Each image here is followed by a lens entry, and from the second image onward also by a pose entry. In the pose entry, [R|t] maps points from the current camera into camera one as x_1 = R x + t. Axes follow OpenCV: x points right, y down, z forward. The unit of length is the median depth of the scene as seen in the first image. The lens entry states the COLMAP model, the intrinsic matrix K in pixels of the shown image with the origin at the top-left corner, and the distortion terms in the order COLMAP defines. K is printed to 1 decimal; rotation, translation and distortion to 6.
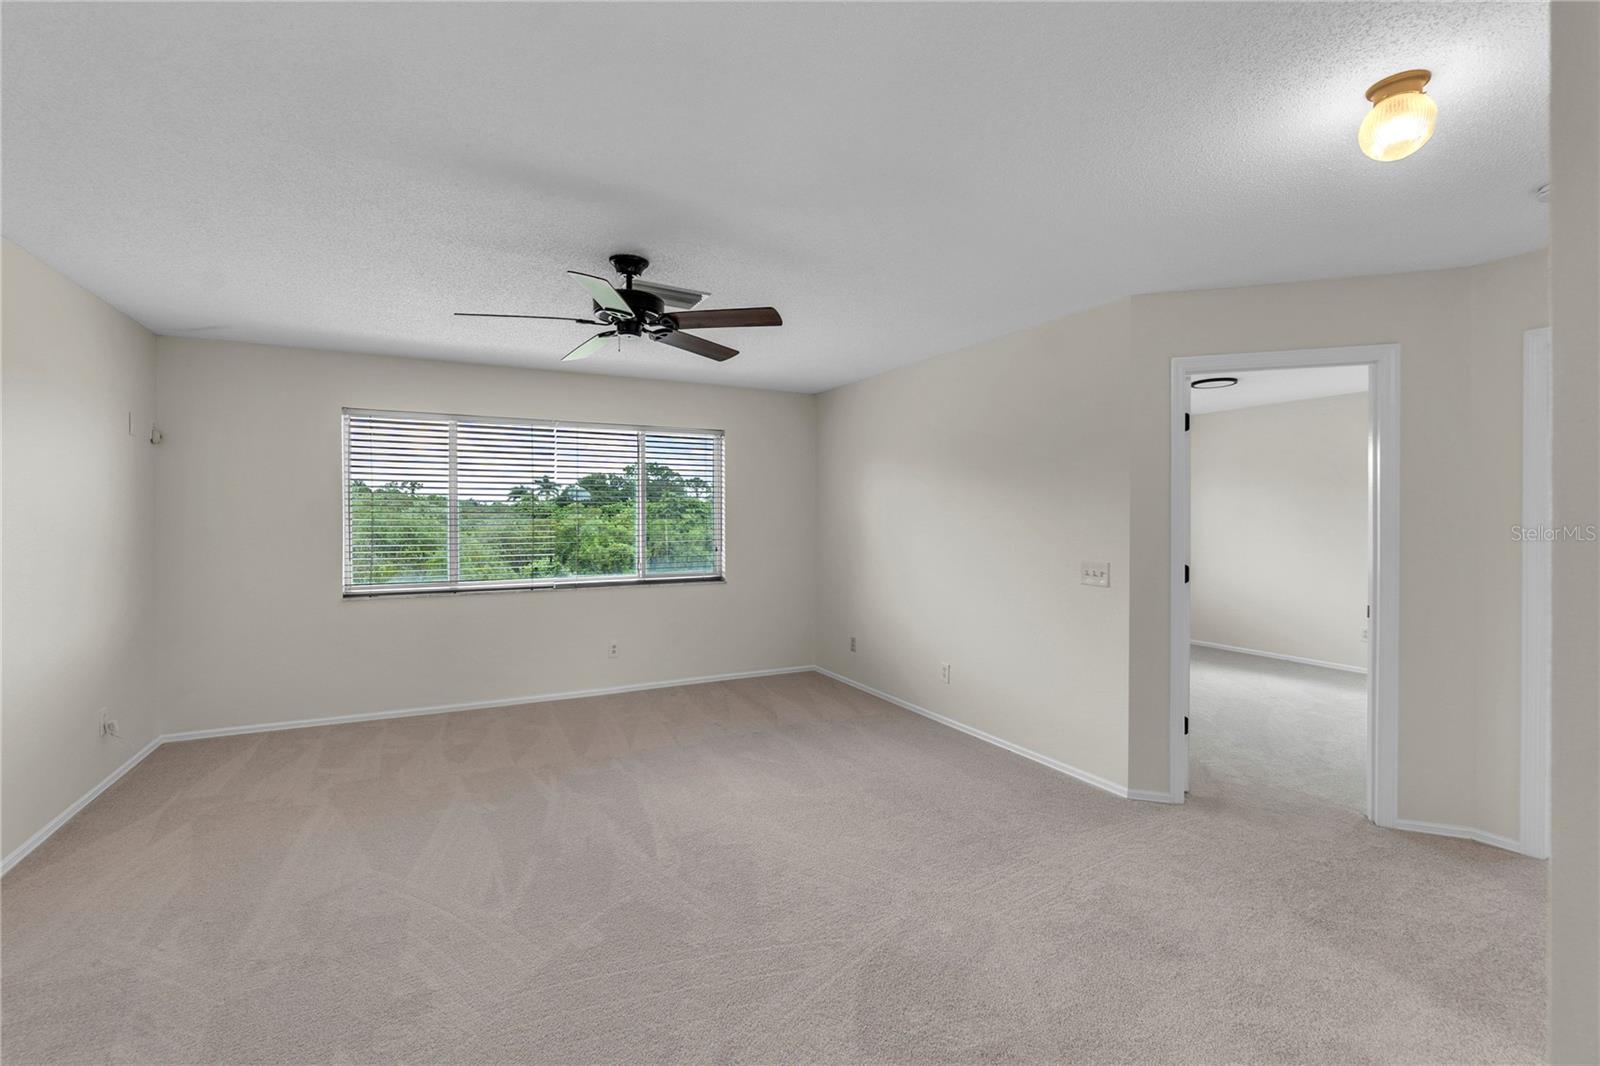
lens RADIAL K [[705.4, 0, 783.3], [0, 705.4, 521.5], [0, 0, 1]] dist [-0.001427, -0.000069]
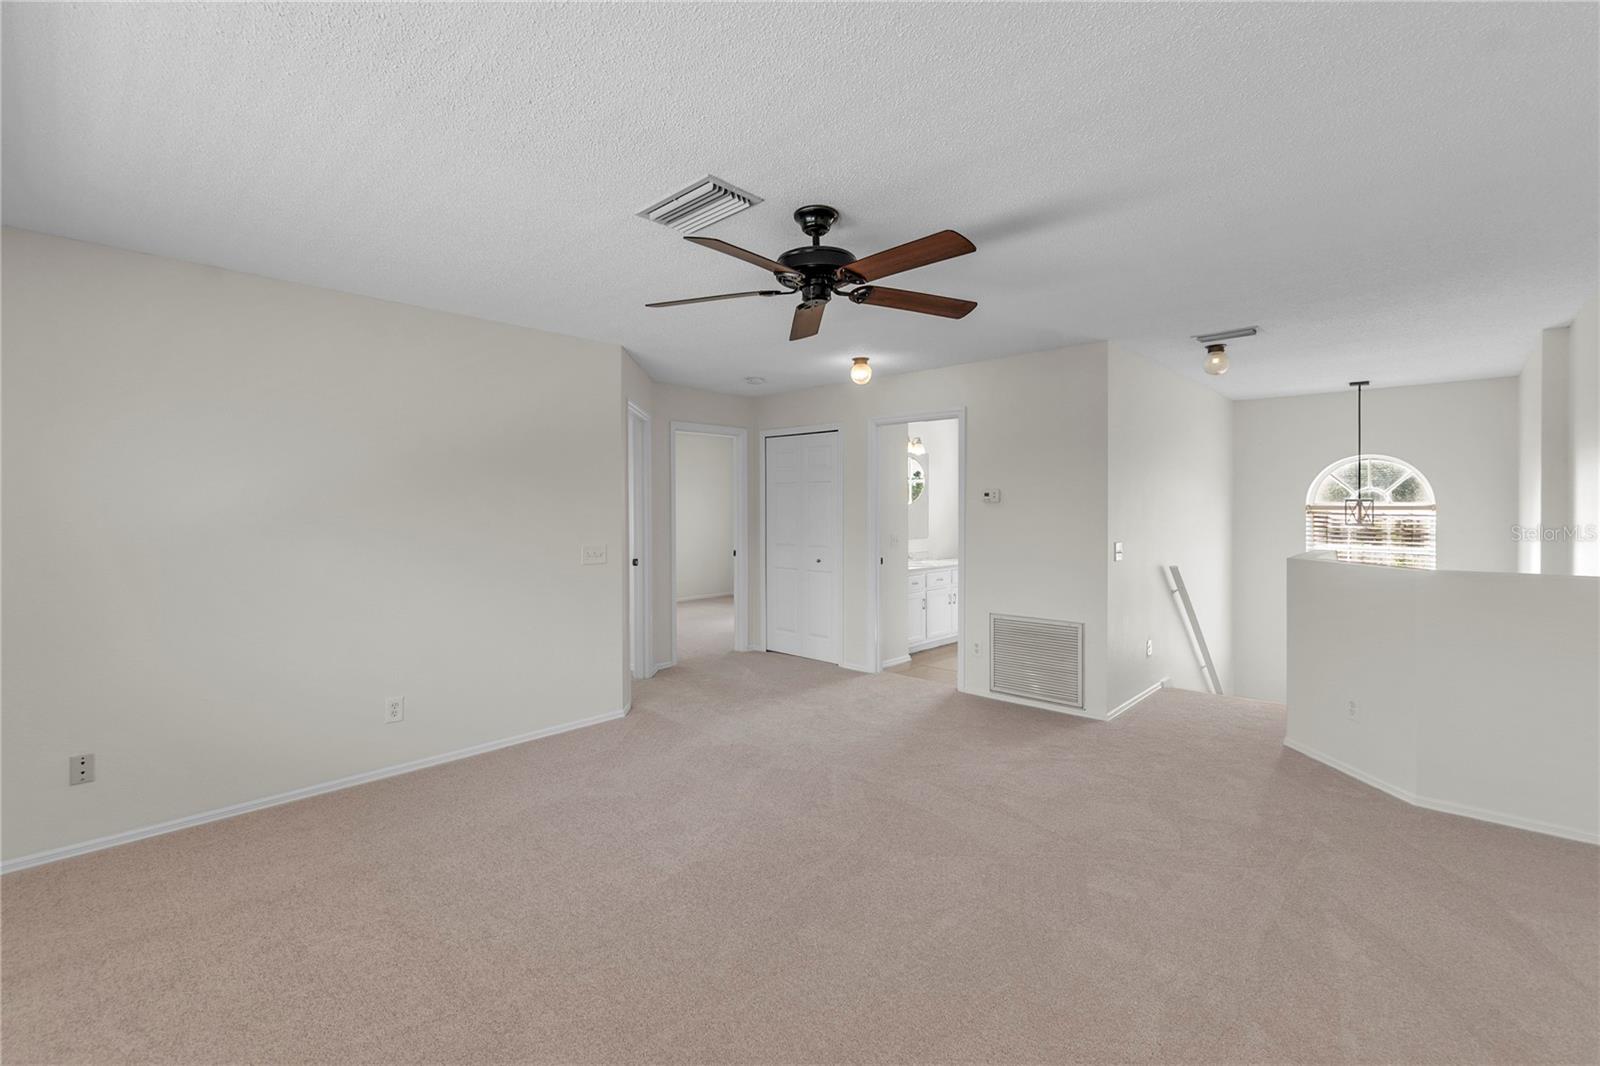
lens RADIAL K [[705.4, 0, 783.3], [0, 705.4, 521.5], [0, 0, 1]] dist [-0.001427, -0.000069]
pose [[-0.347323, -0.012194, 0.937666, -0.531947], [0.014205, 0.999732, 0.018263, -0.001914], [-0.937638, 0.019663, -0.347057, 0.707333]]
